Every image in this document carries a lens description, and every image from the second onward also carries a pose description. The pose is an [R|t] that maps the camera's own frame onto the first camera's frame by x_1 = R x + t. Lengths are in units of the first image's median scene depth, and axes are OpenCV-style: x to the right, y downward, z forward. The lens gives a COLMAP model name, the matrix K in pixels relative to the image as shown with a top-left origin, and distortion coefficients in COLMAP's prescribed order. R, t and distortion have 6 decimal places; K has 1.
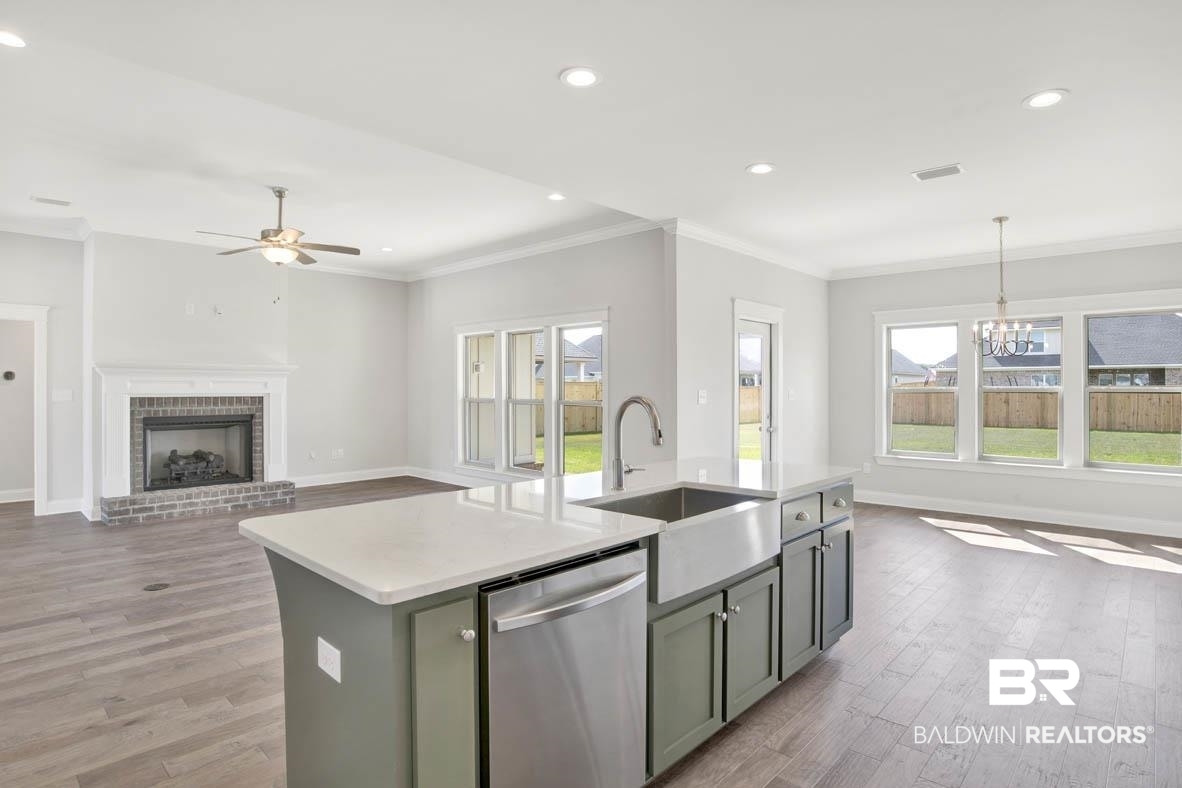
lens RADIAL K [[624.8, 0, 594.2], [0, 624.8, 388.6], [0, 0, 1]] dist [-0.080584, 0.028231]
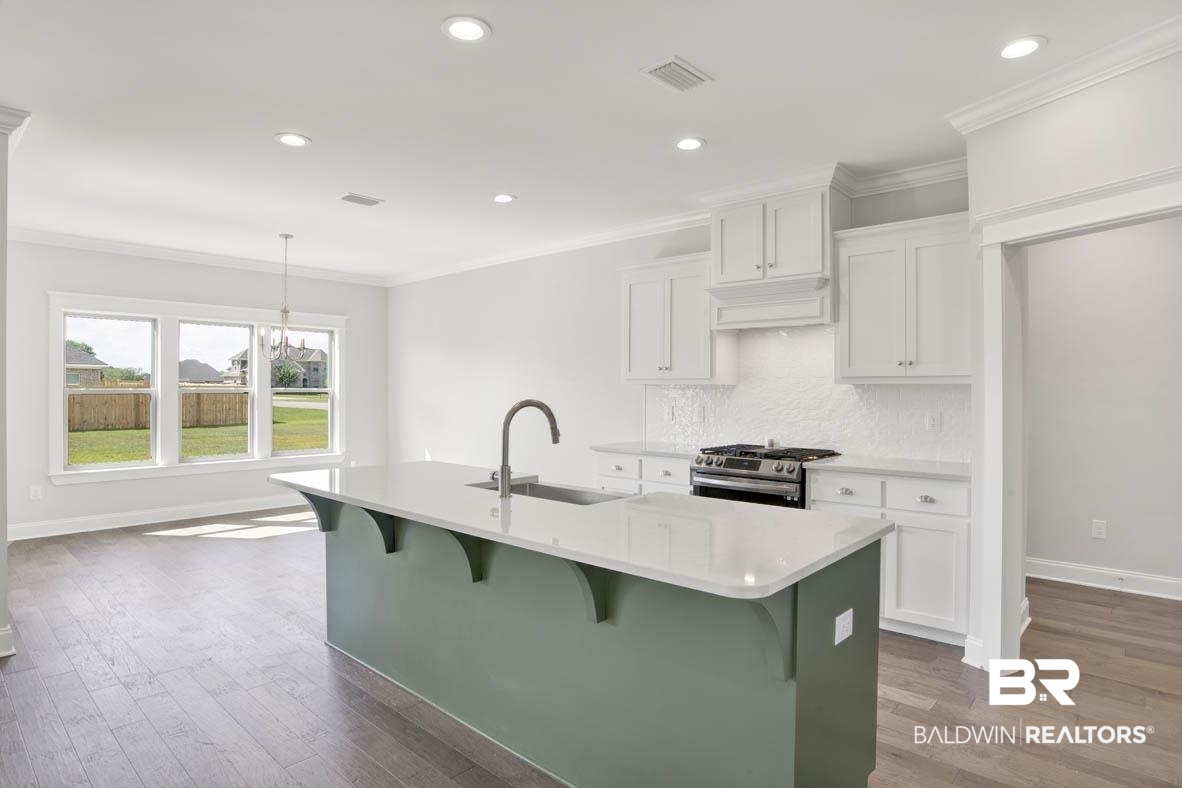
lens RADIAL K [[653.0, 0, 591.0], [0, 653.0, 394.0], [0, 0, 1]] dist [-0.071653, 0.001974]
pose [[-0.014187, -0.008679, 0.999862, -0.368629], [-0.001031, 0.999962, 0.008665, -0.002146], [-0.999899, -0.000908, -0.014195, 0.334878]]
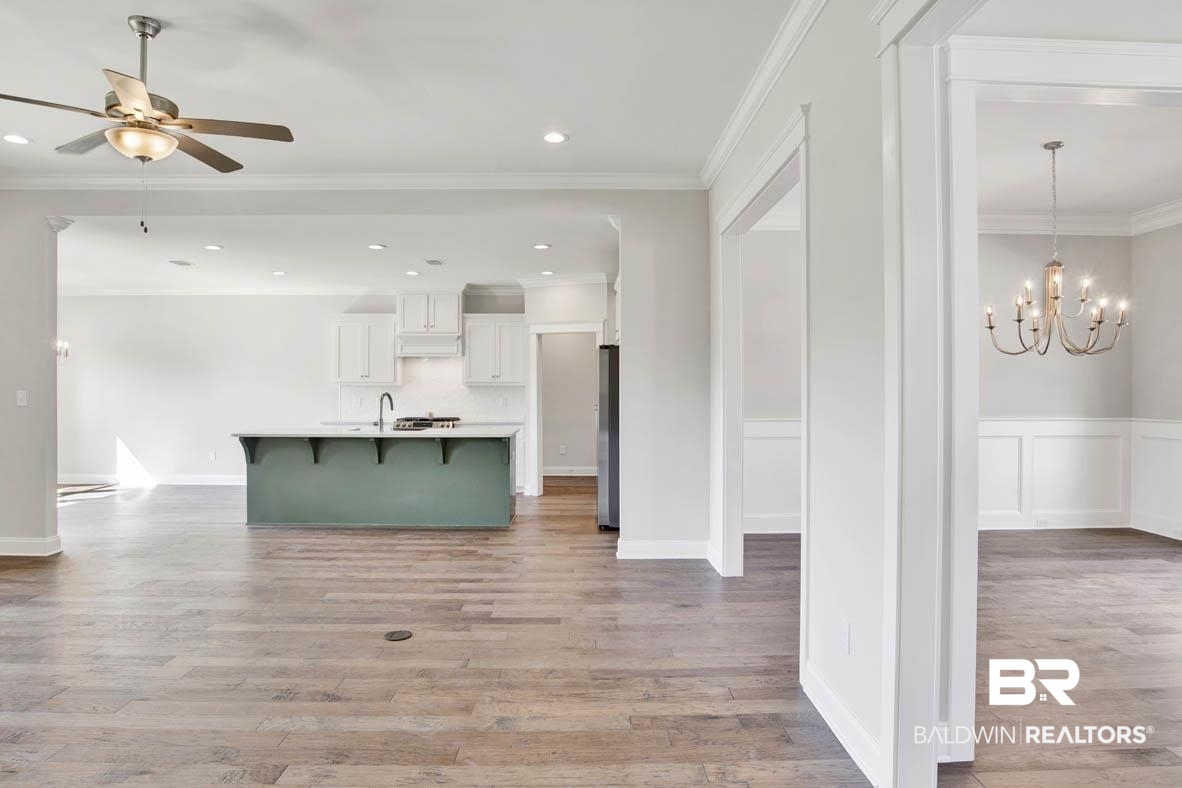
lens RADIAL K [[699.0, 0, 595.6], [0, 699.0, 389.1], [0, 0, 1]] dist [-0.062003, 0.025114]
pose [[-0.694693, -0.002167, 0.719303, -0.940278], [-0.001061, 0.999997, 0.001988, -0.002593], [-0.719305, 0.000617, -0.694694, 0.864390]]
